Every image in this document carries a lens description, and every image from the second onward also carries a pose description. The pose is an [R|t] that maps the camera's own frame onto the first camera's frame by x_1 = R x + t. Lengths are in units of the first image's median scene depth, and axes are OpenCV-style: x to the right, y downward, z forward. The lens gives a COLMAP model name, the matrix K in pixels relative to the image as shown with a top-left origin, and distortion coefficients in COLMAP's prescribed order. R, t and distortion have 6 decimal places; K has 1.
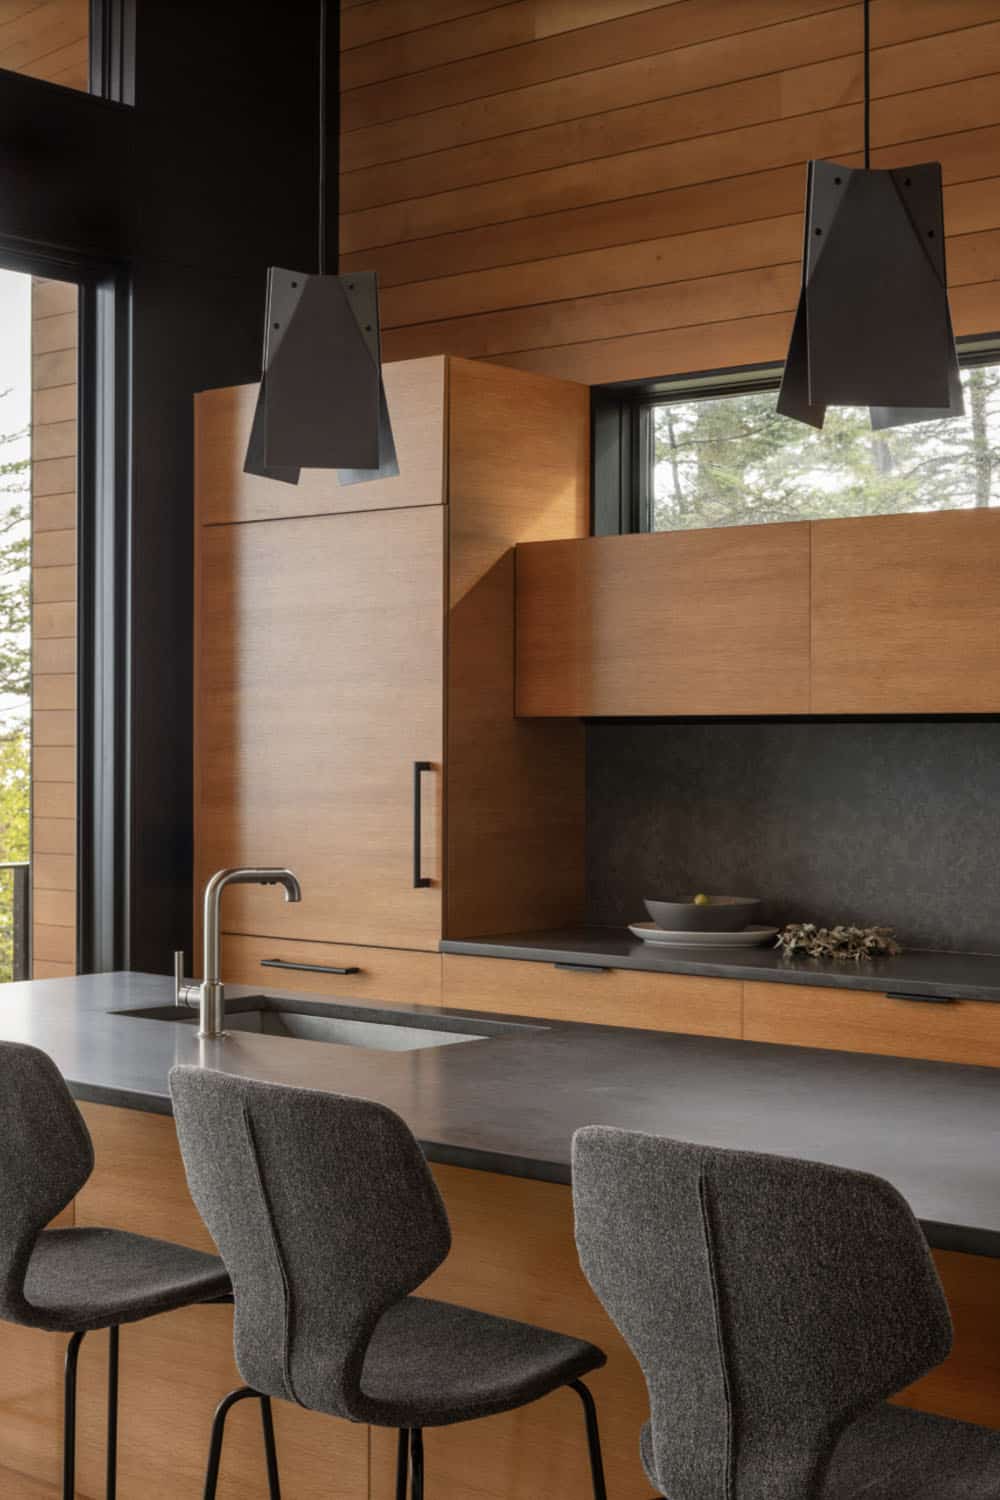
lens RADIAL K [[2047.2, 0, 497.8], [0, 2047.2, 754.2], [0, 0, 1]] dist [-0.080854, 0.000000]
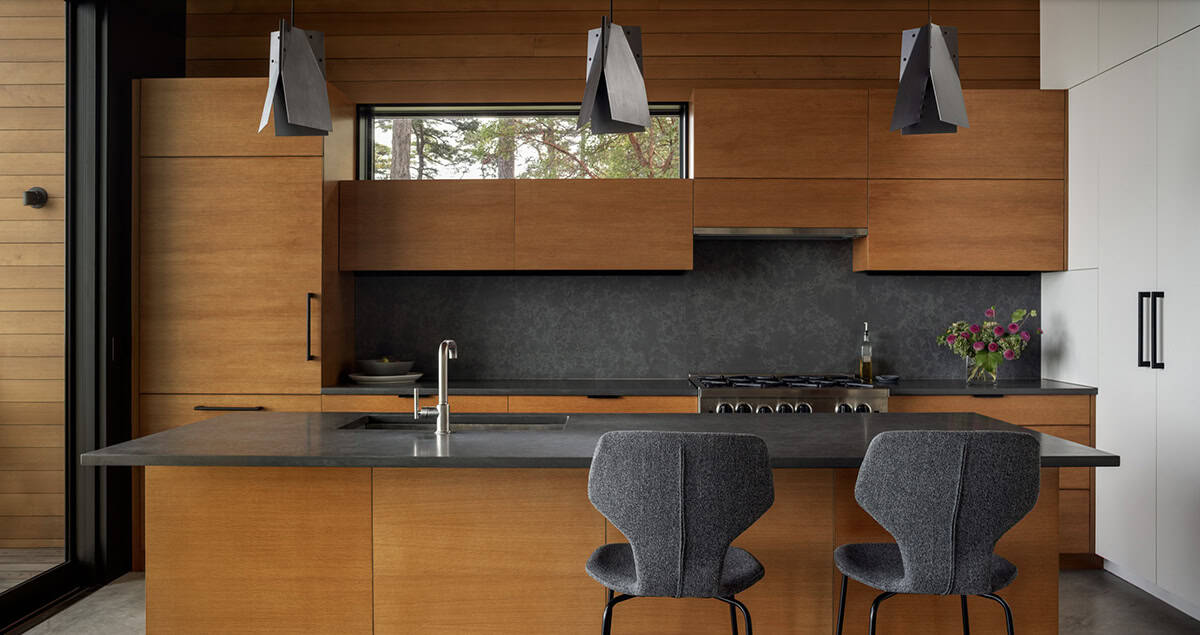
lens RADIAL K [[929.5, 0, 596.9], [0, 929.5, 307.2], [0, 0, 1]] dist [-0.087239, 0.003122]
pose [[0.769208, -0.006008, 0.638970, -0.374022], [0.007088, 0.999975, 0.000871, 0.017605], [-0.638959, 0.003859, 0.769231, 0.187386]]
